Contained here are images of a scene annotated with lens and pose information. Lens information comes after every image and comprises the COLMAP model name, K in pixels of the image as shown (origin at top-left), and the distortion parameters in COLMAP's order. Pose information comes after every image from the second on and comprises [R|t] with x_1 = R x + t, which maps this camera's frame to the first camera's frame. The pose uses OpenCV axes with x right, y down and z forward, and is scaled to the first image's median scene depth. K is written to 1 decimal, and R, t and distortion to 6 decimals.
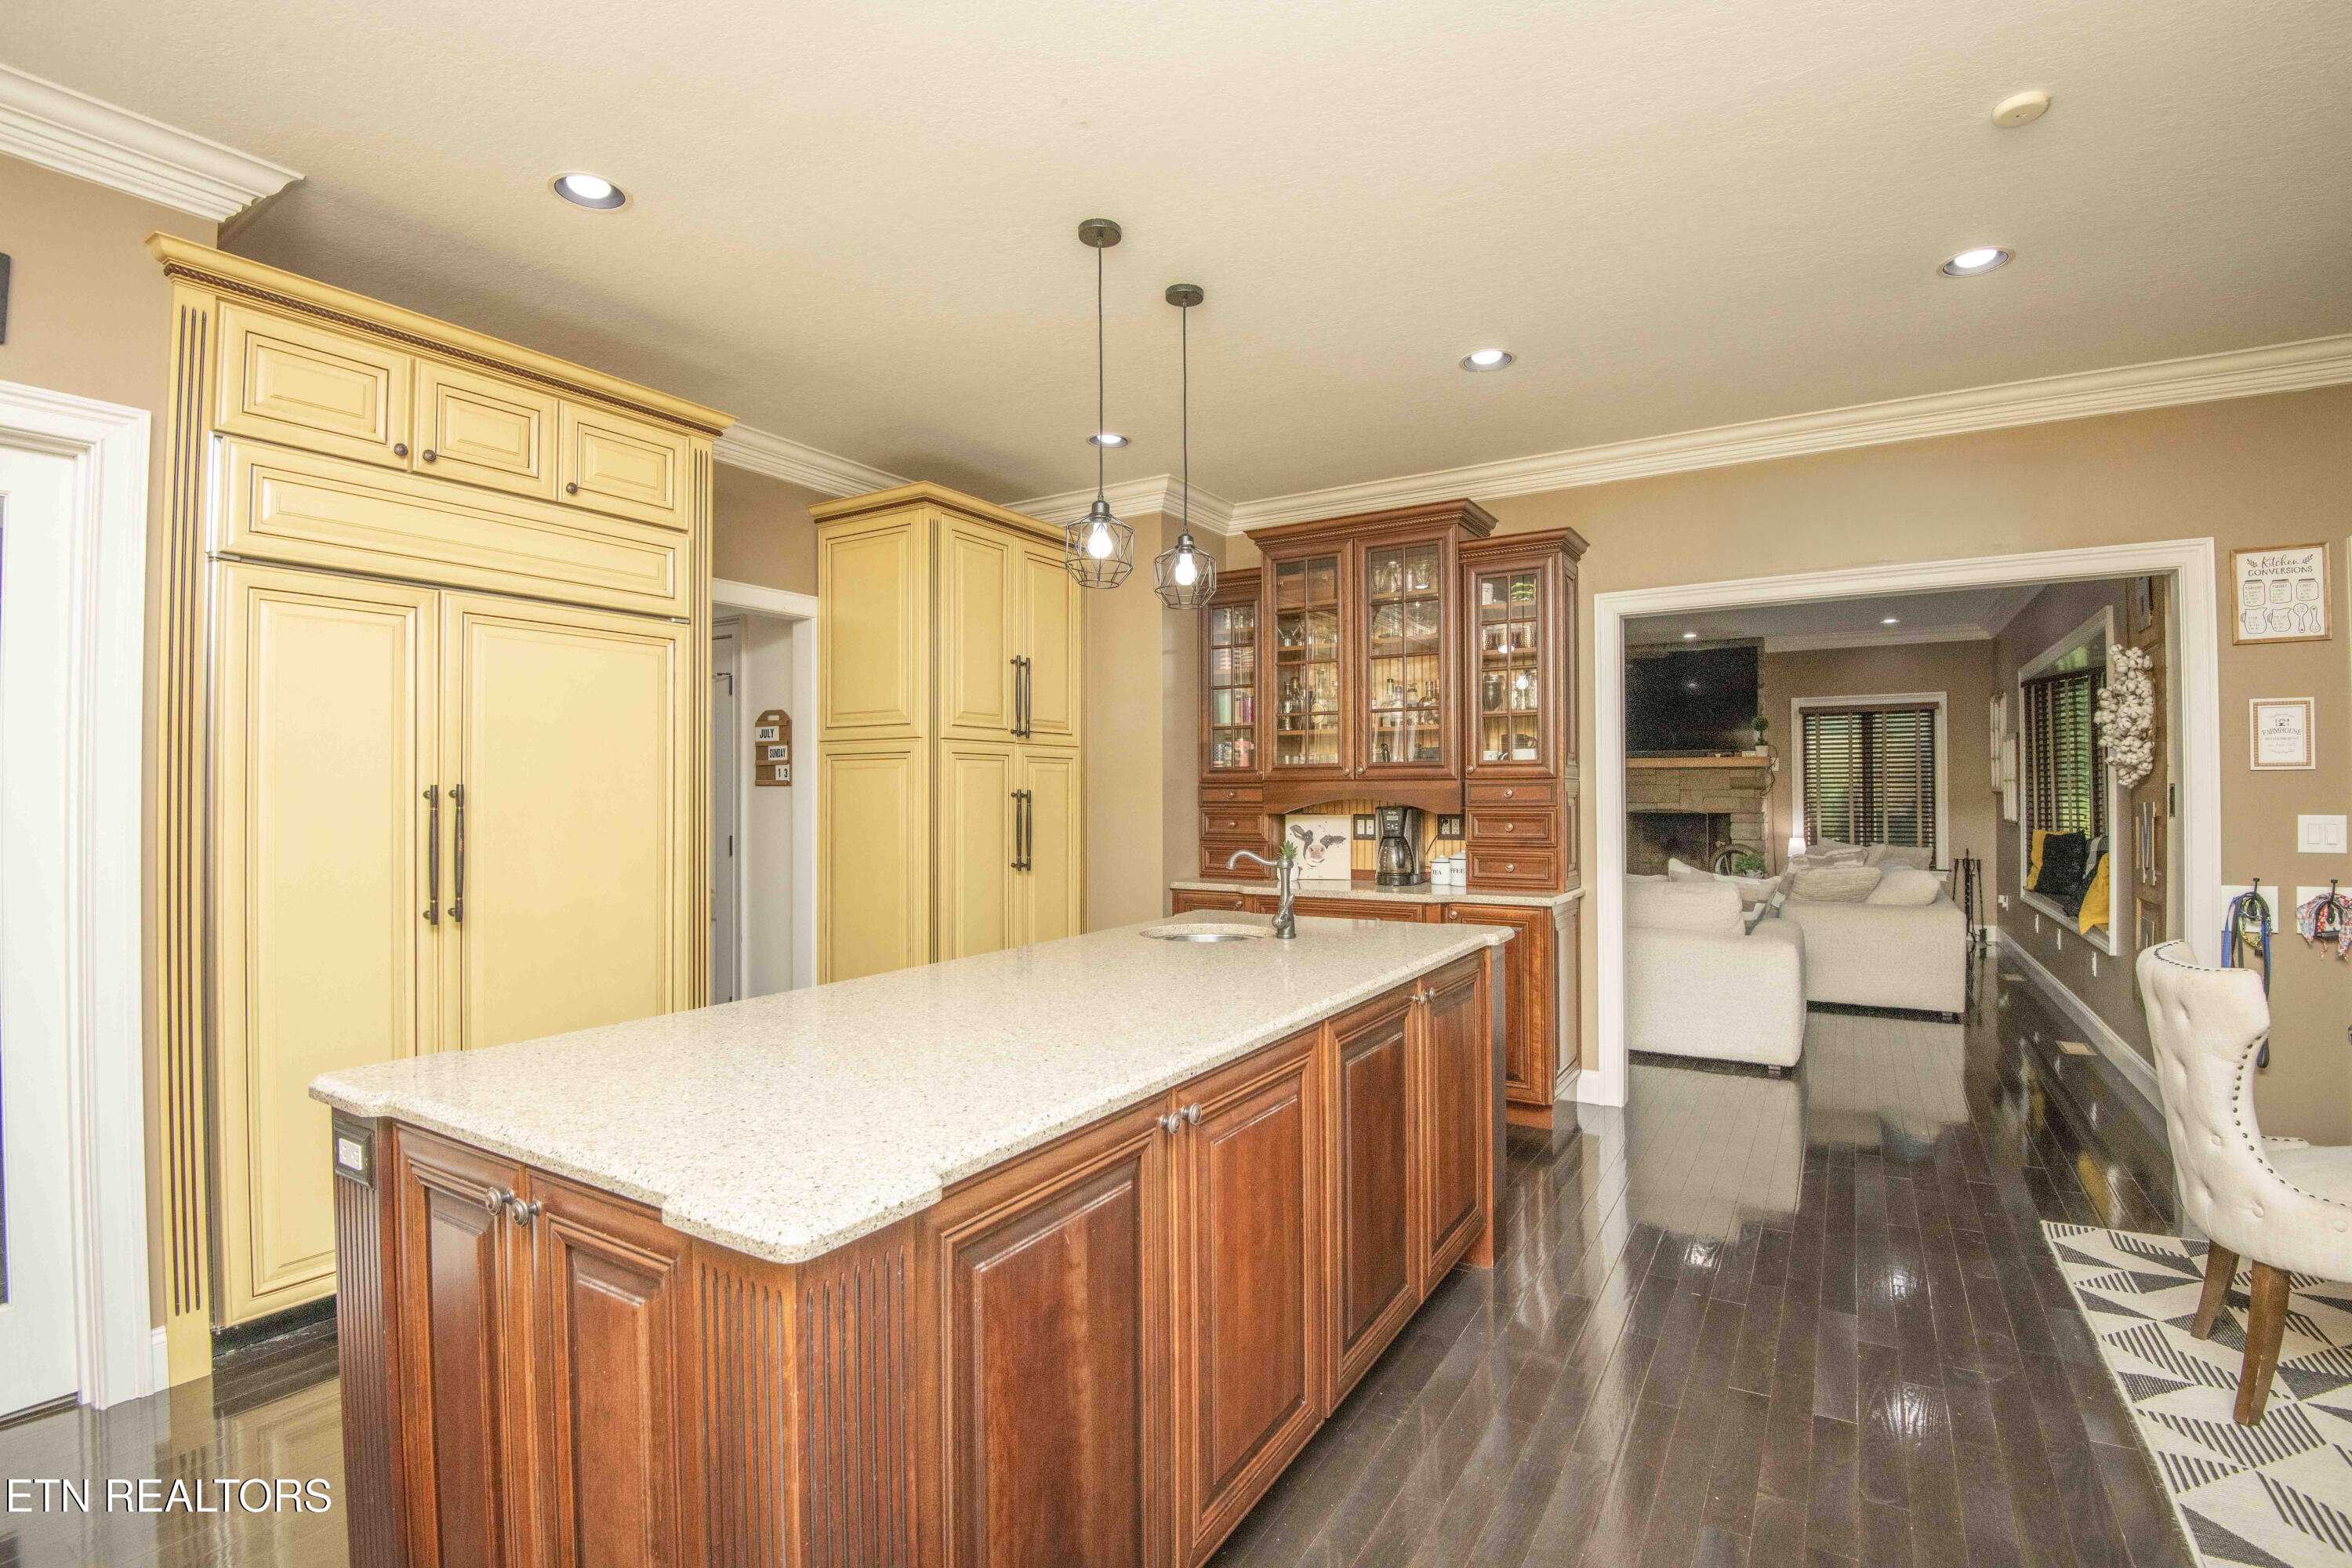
lens RADIAL K [[1101.4, 0, 1174.5], [0, 1101.4, 782.8], [0, 0, 1]] dist [-0.029887, -0.001601]
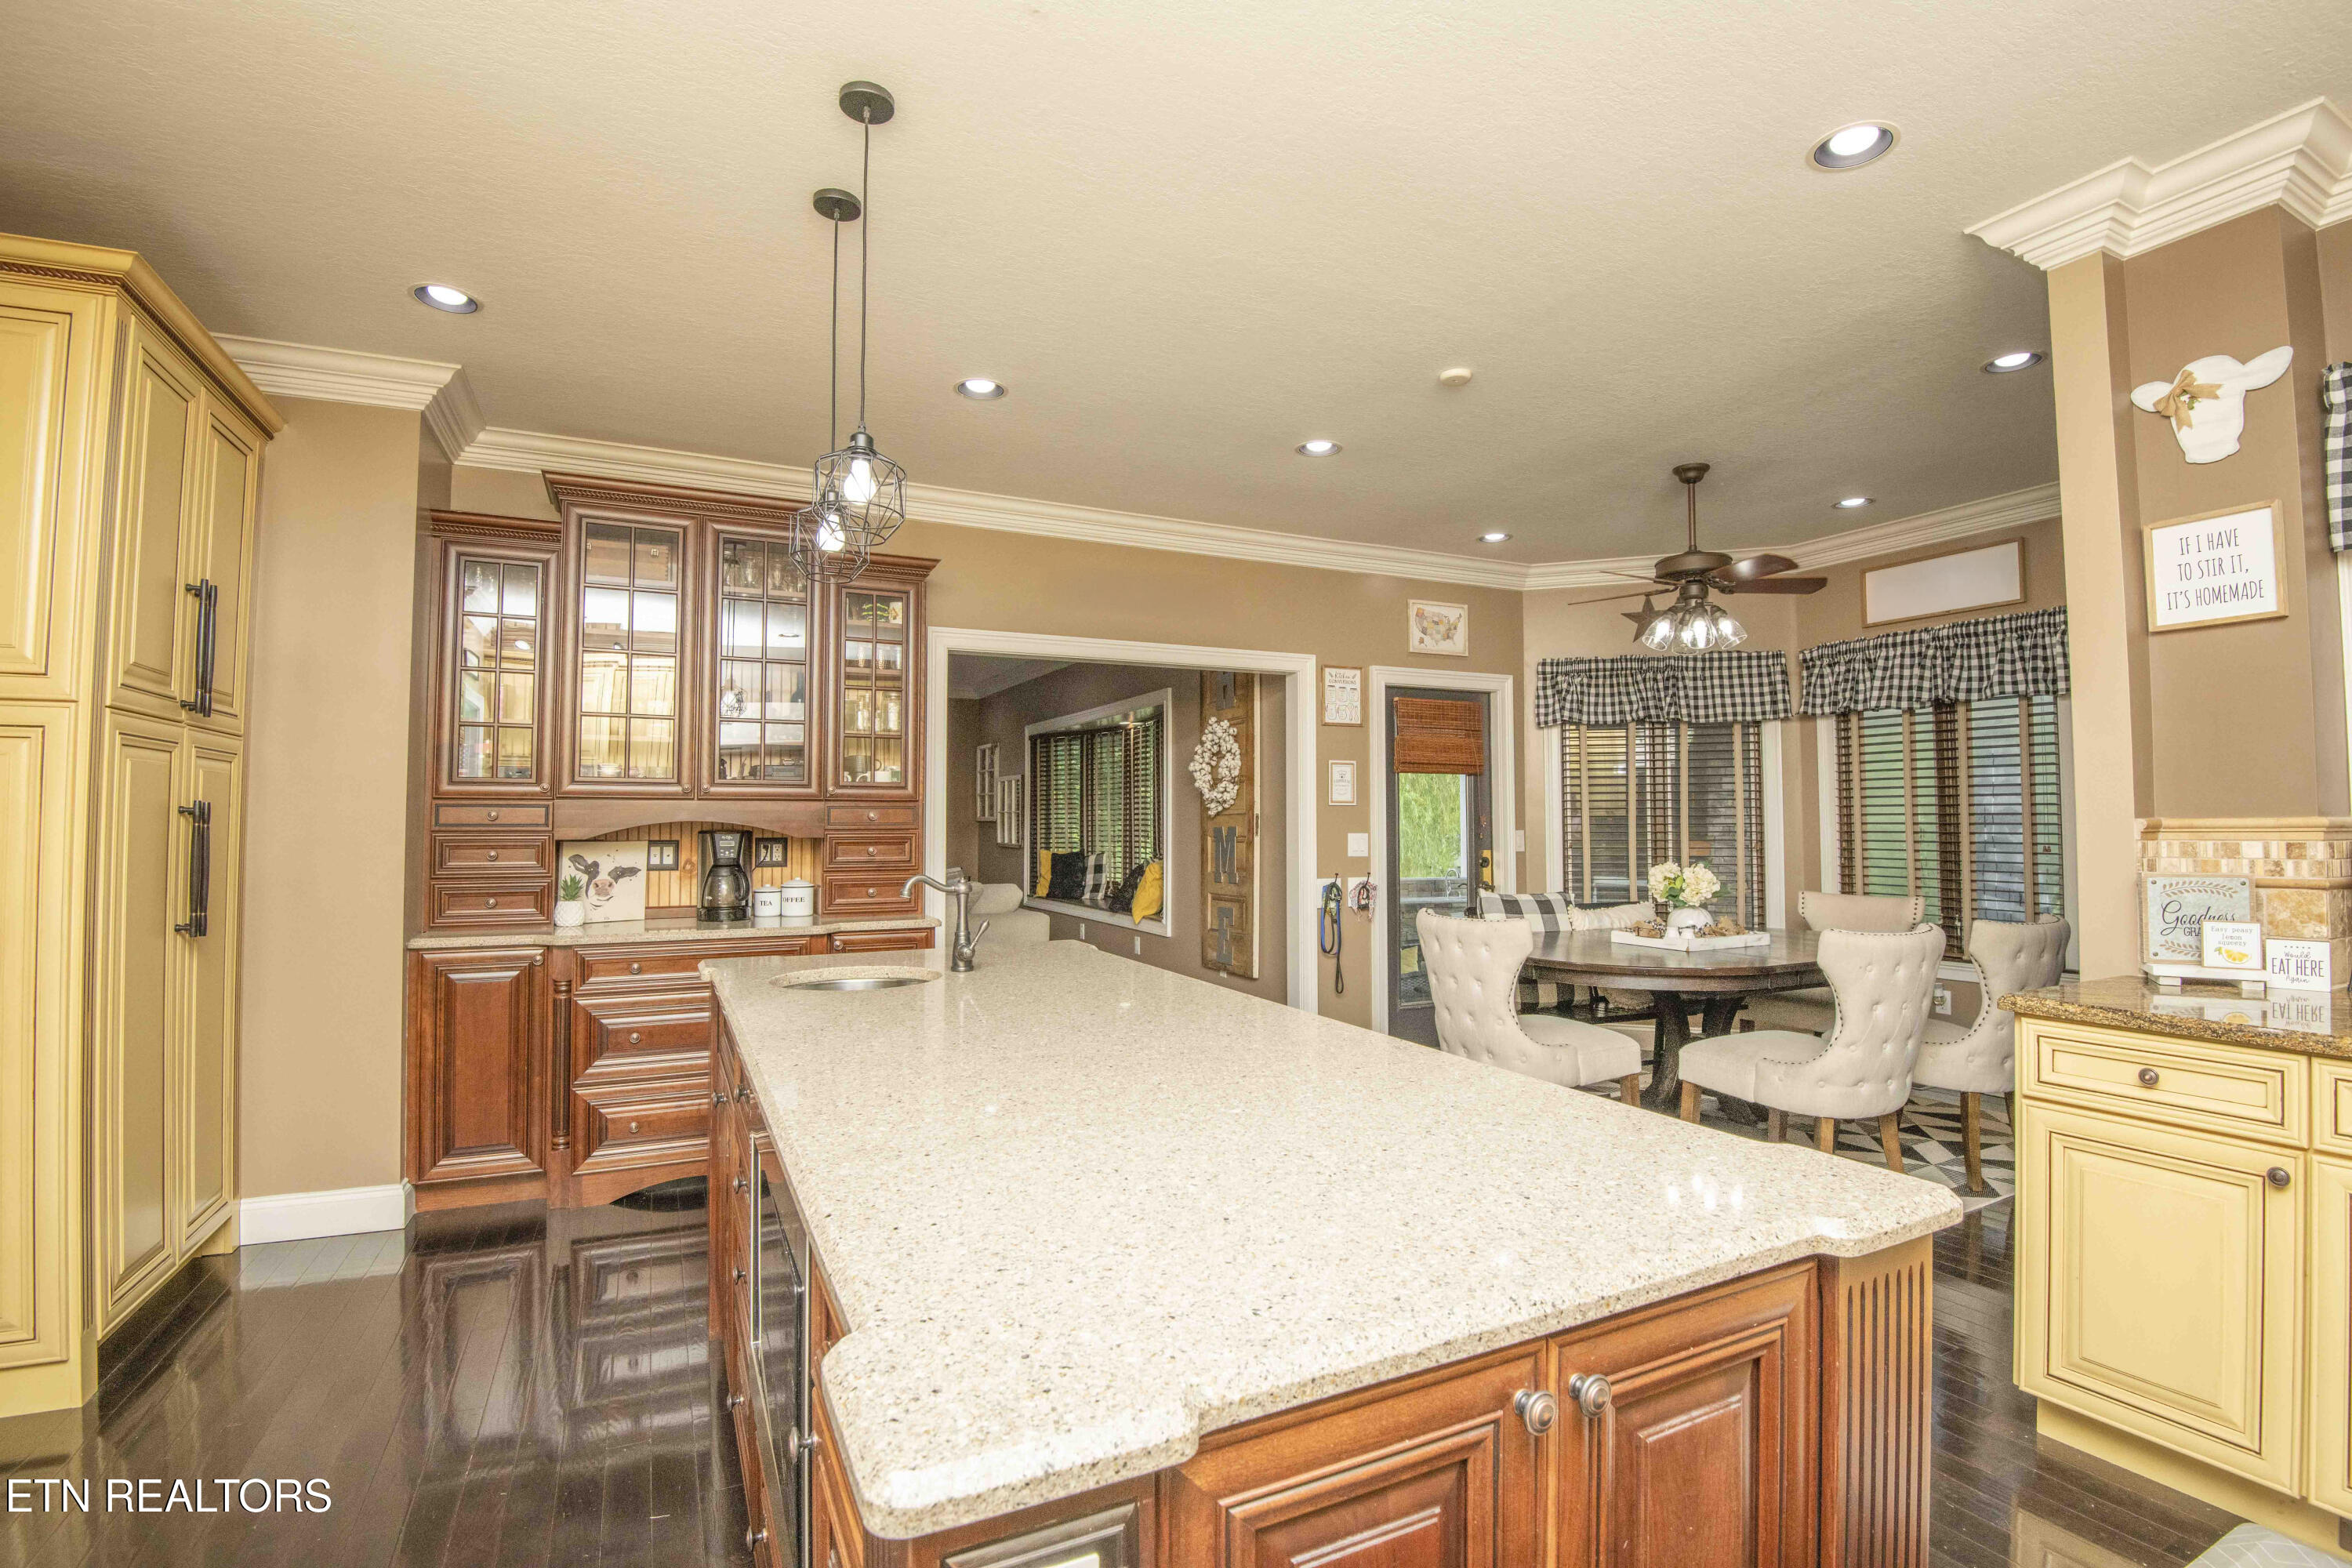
lens RADIAL K [[1101.4, 0, 1190.4], [0, 1101.4, 796.5], [0, 0, 1]] dist [-0.029887, -0.001601]
pose [[0.523770, 0.025303, 0.851484, -0.367571], [-0.010530, 0.999675, -0.023230, 0.011093], [-0.851795, 0.003201, 0.523866, 0.237897]]
